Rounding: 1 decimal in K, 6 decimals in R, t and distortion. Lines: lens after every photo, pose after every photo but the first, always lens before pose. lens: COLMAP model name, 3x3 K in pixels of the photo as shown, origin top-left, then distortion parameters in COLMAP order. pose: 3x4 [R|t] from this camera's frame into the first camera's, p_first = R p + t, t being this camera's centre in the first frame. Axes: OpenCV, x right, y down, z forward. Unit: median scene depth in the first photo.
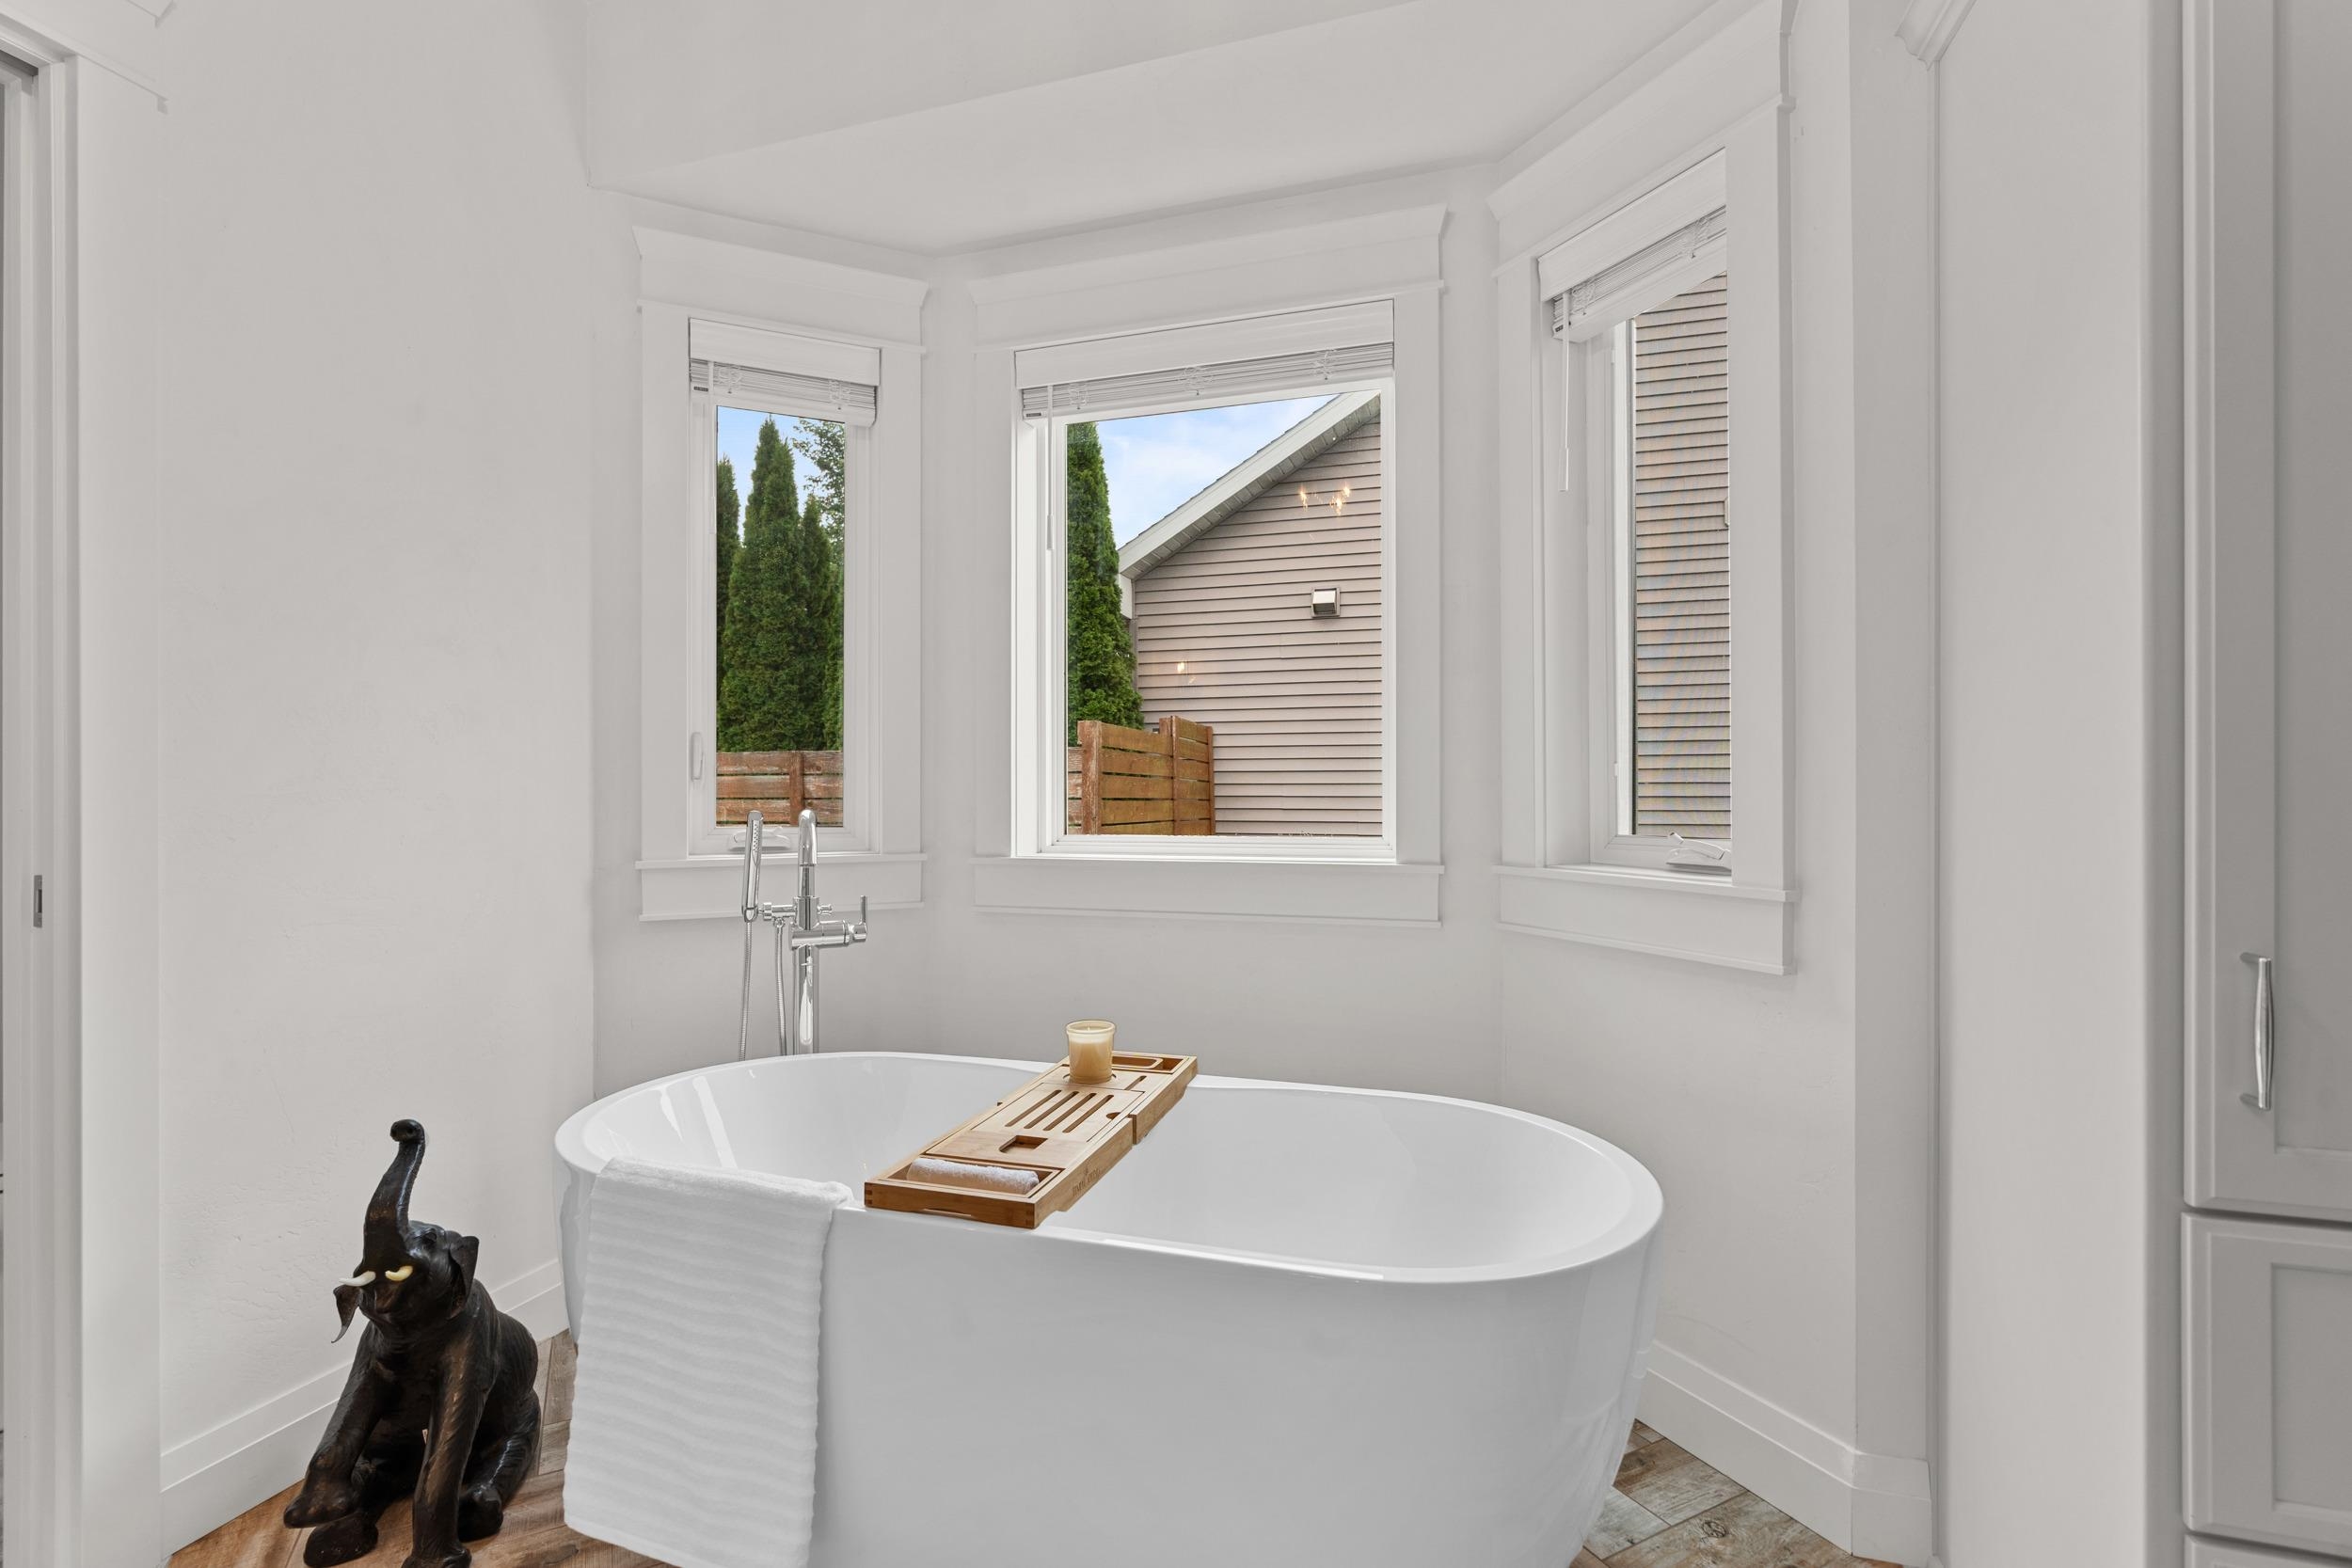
lens RADIAL K [[1062.0, 0, 1156.9], [0, 1062.0, 789.4], [0, 0, 1]] dist [-0.008961, 0.003792]
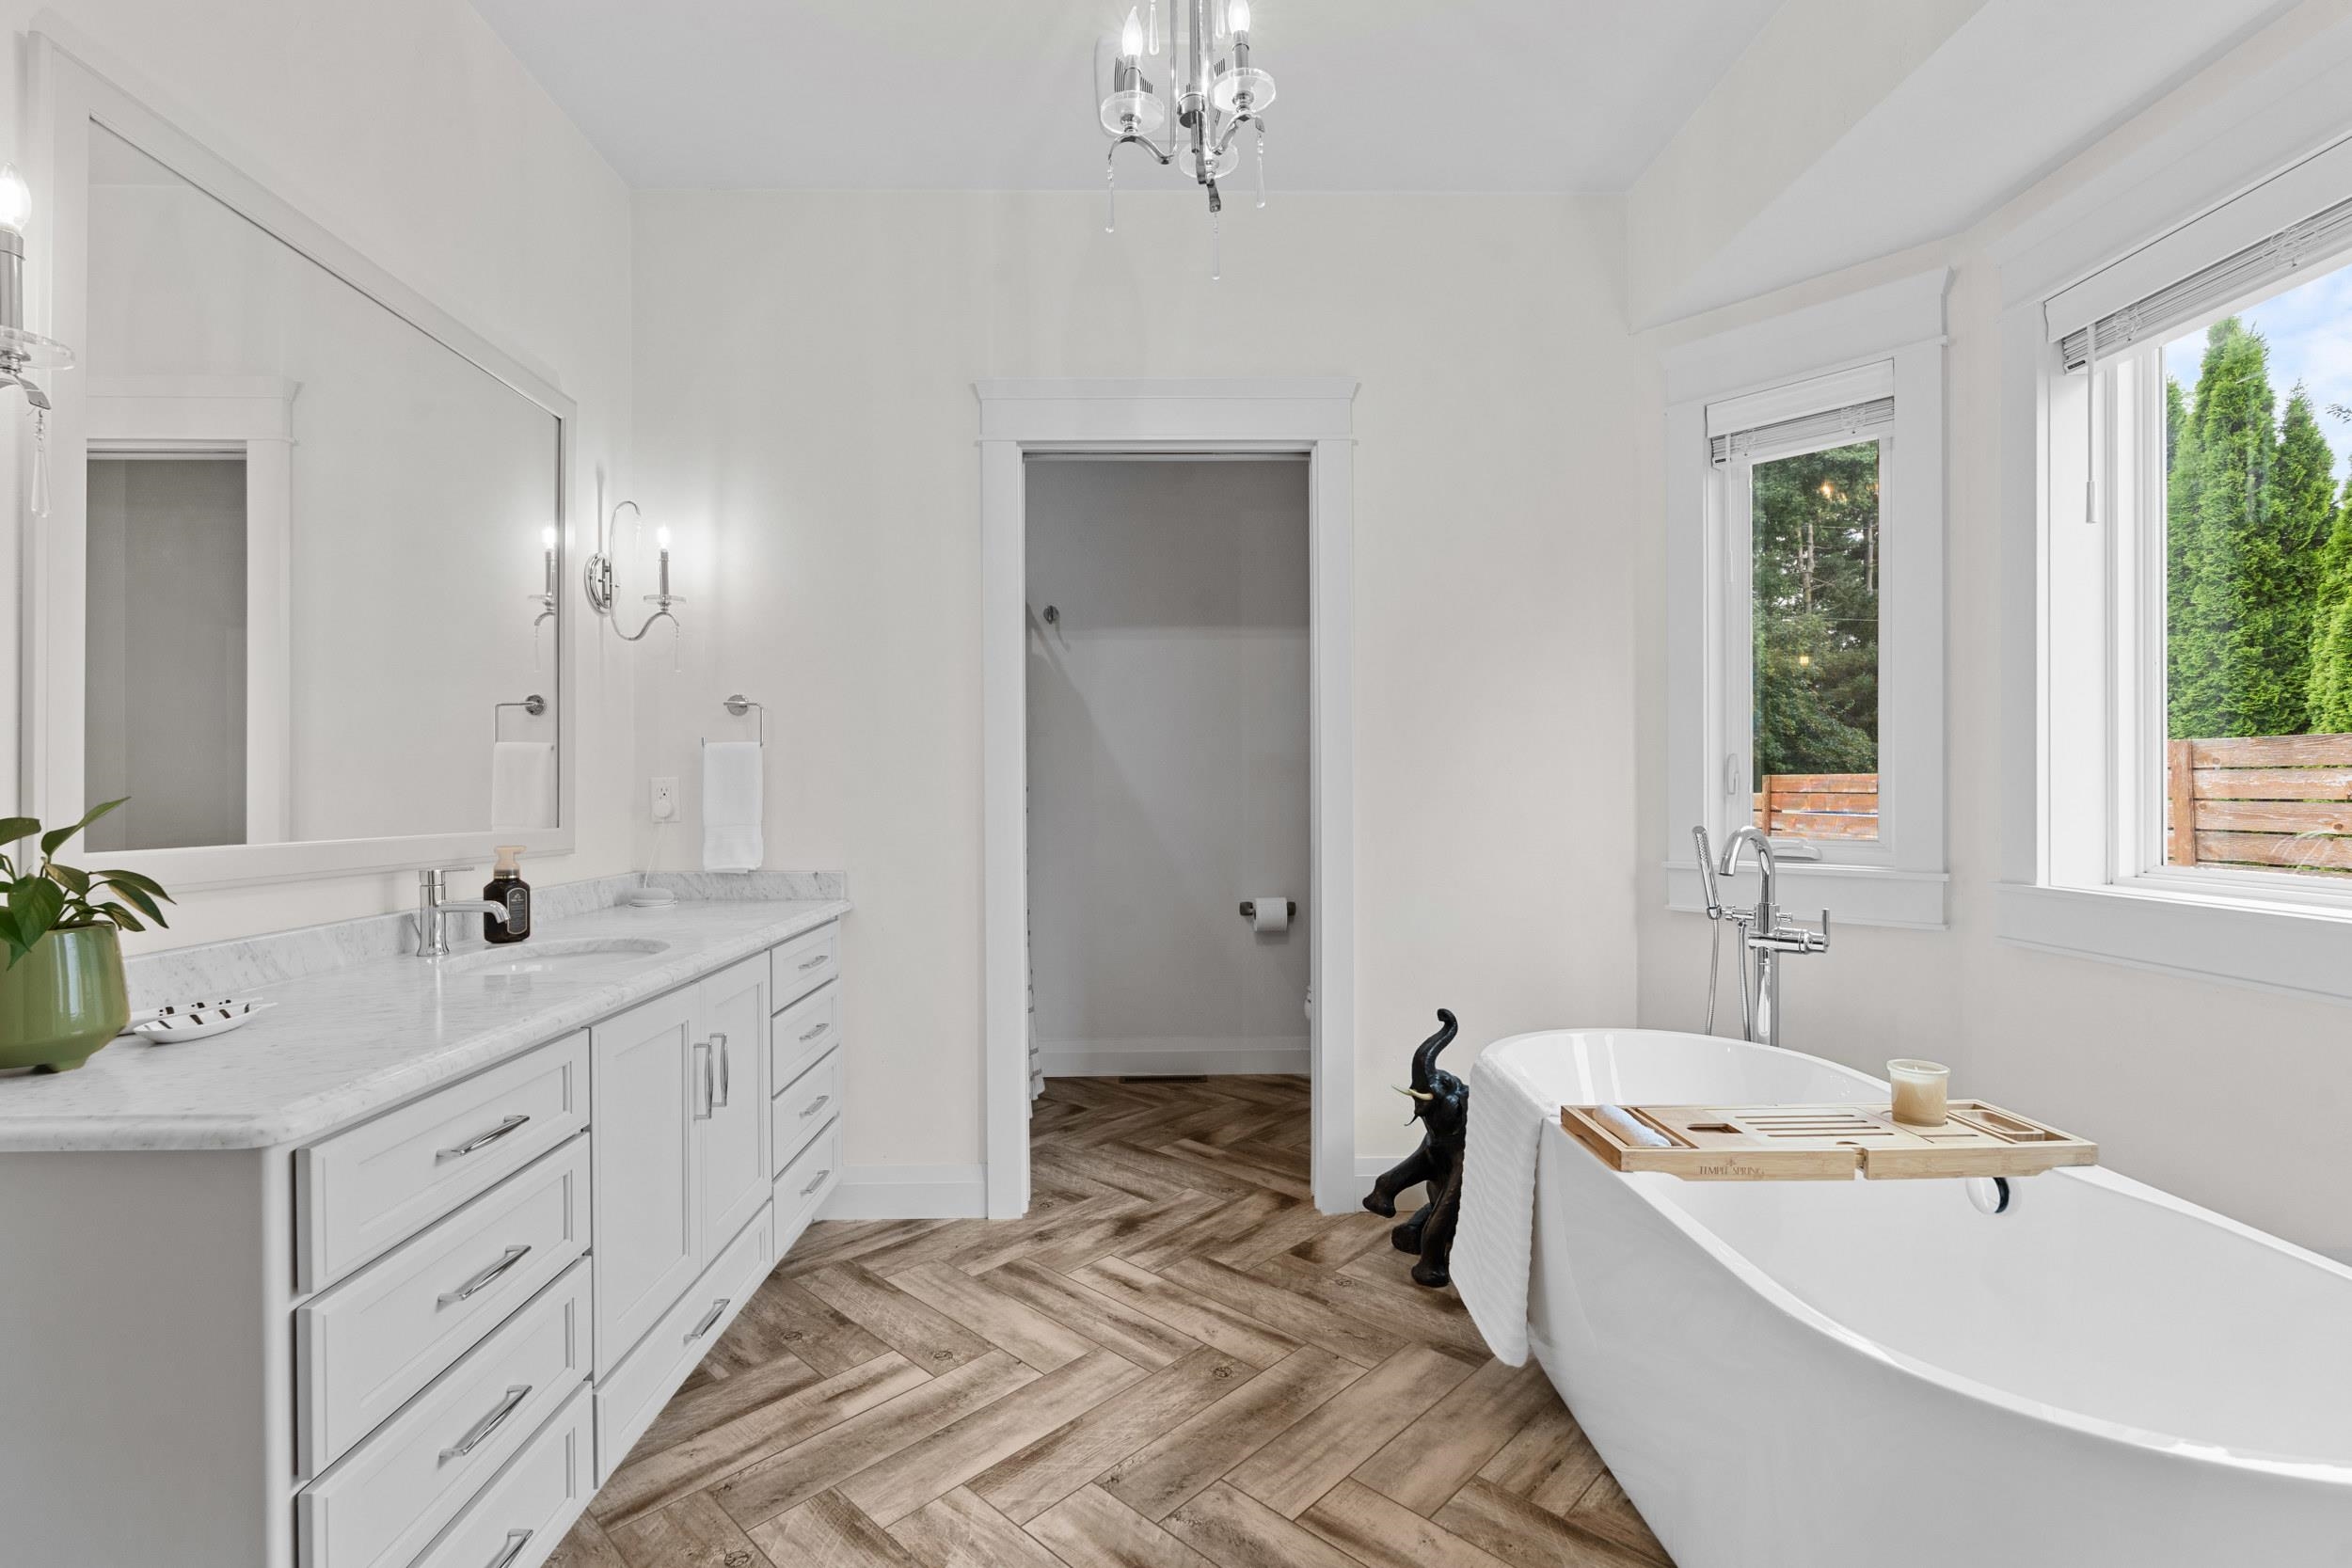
lens RADIAL K [[1062.0, 0, 1167.9], [0, 1062.0, 780.3], [0, 0, 1]] dist [-0.008961, 0.003792]
pose [[0.323954, -0.005564, -0.946056, 0.519889], [0.008806, 0.999957, -0.002866, -0.030379], [0.946032, -0.007403, 0.323989, 0.046999]]
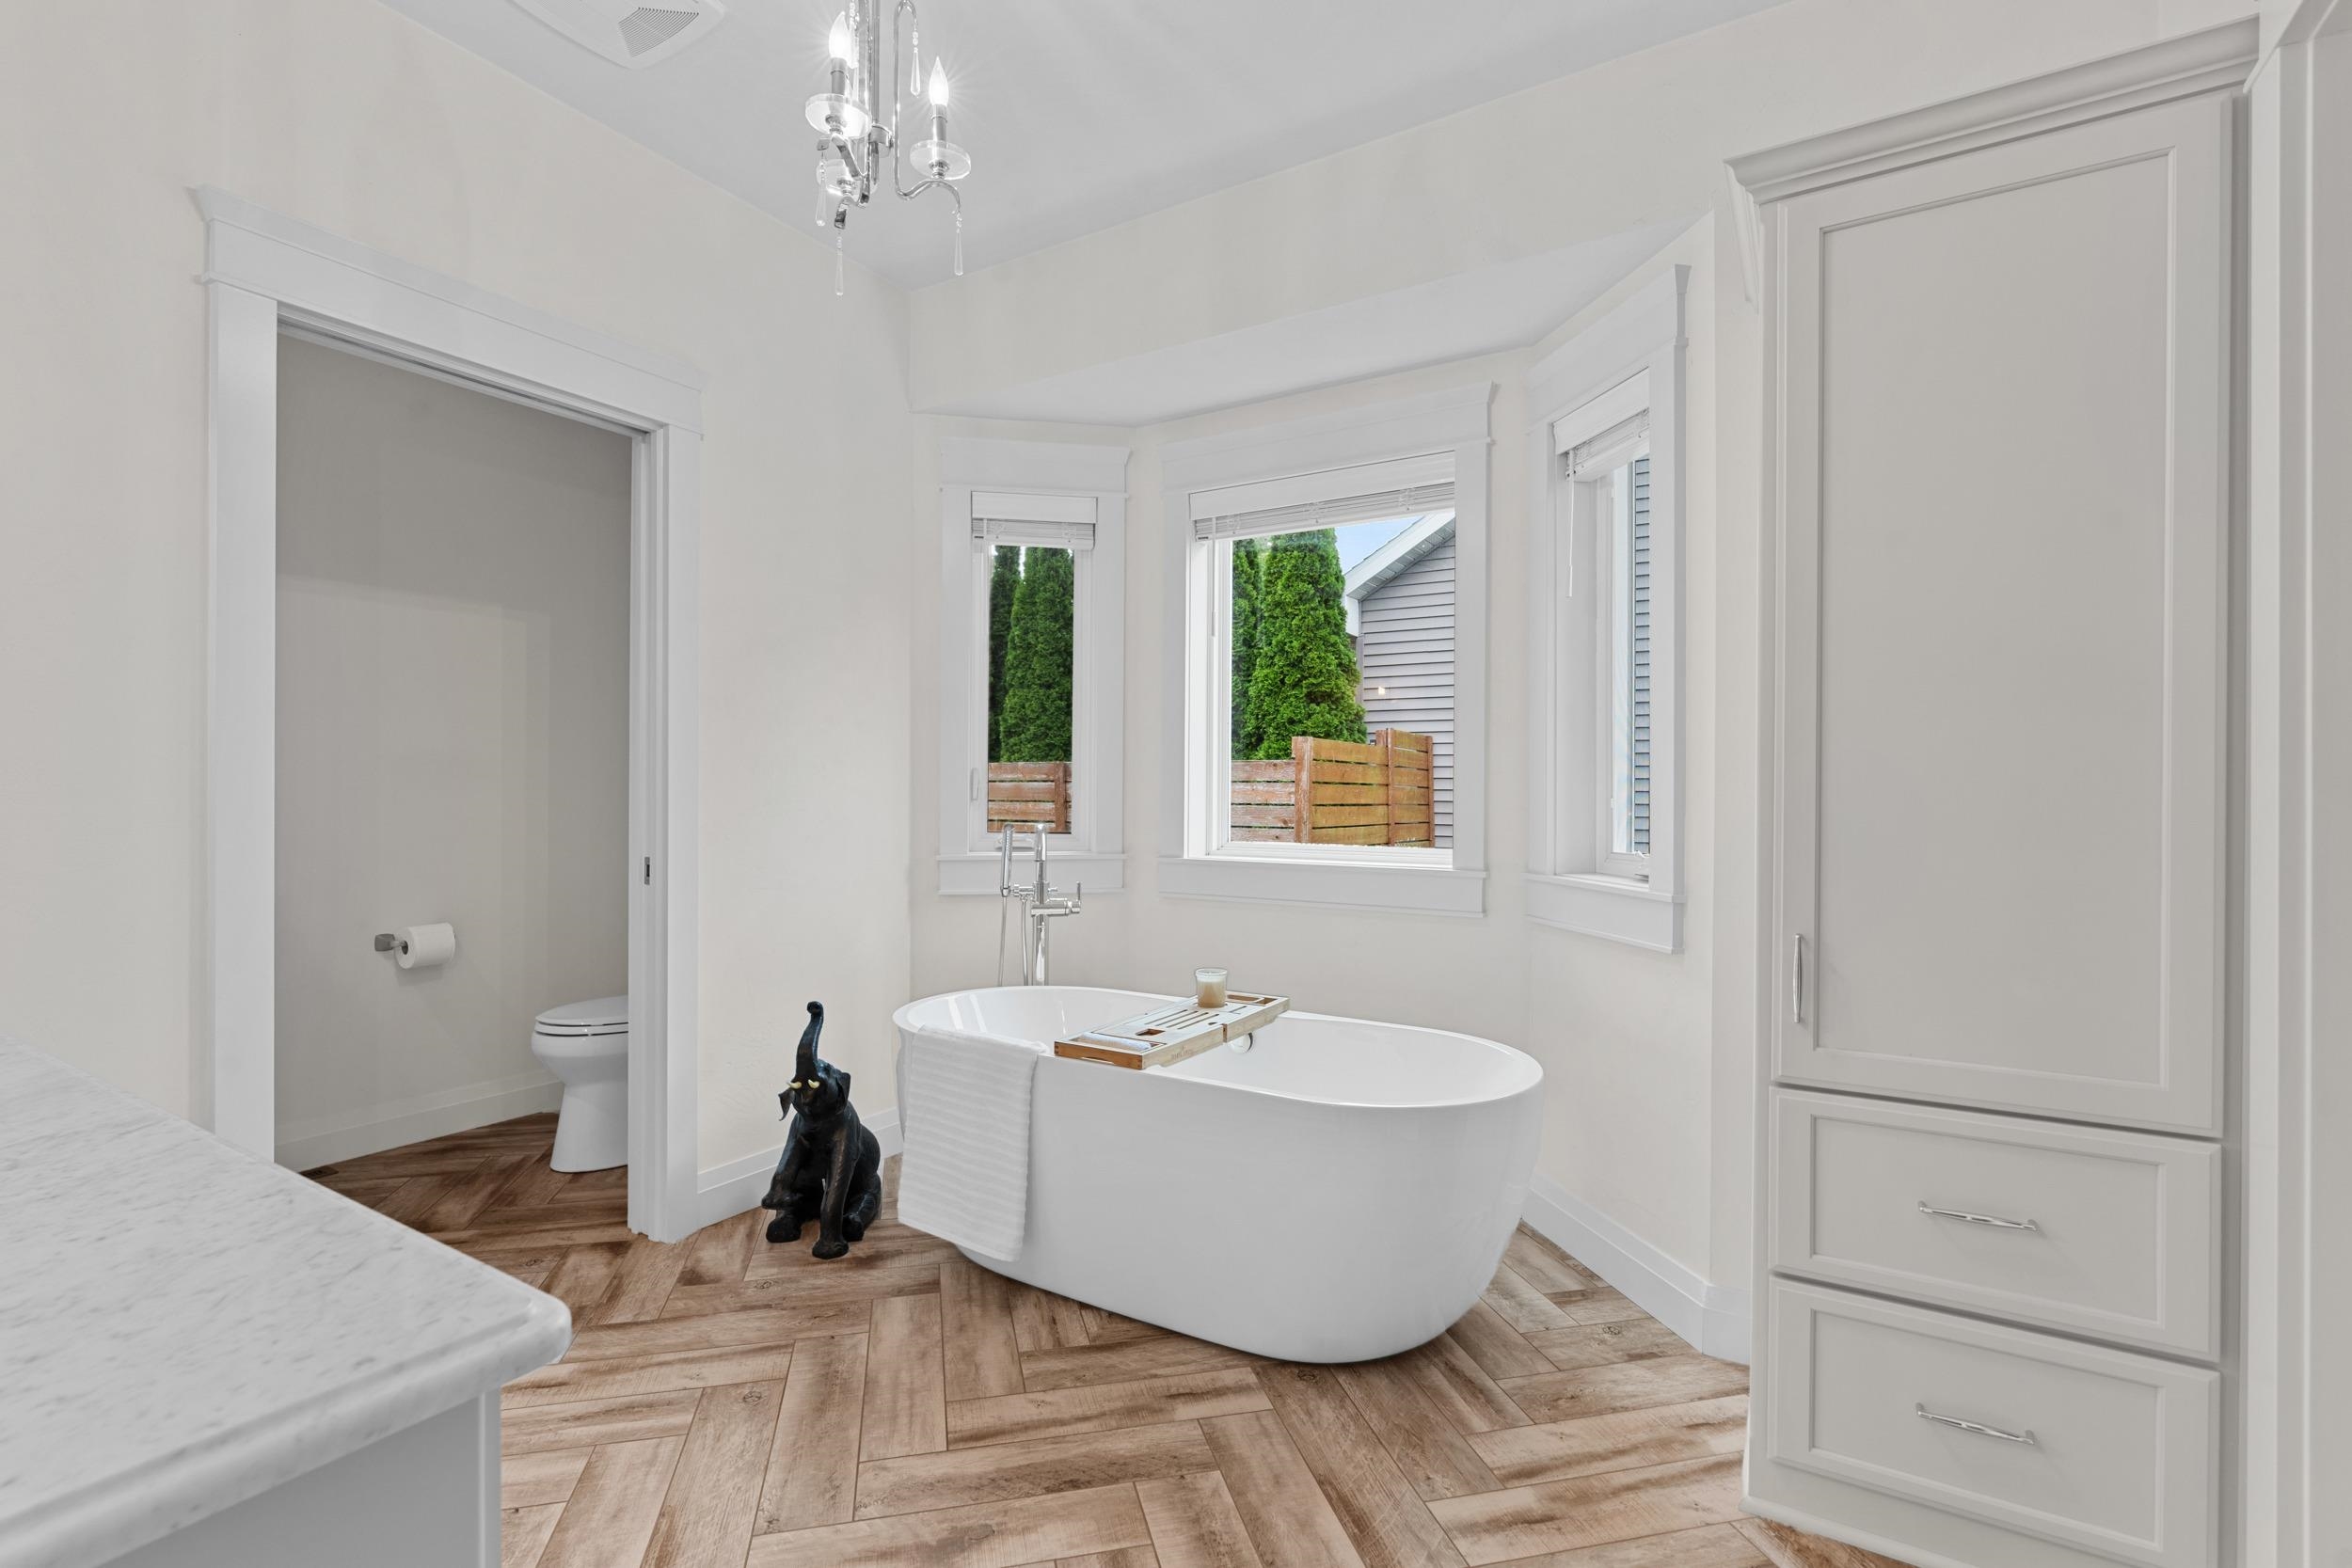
lens RADIAL K [[1062.0, 0, 1166.2], [0, 1062.0, 782.0], [0, 0, 1]] dist [-0.008961, 0.003792]
pose [[0.970453, 0.005240, -0.241232, 0.200870], [-0.005913, 0.999980, -0.002069, -0.036844], [0.241216, 0.003434, 0.970465, -0.411619]]
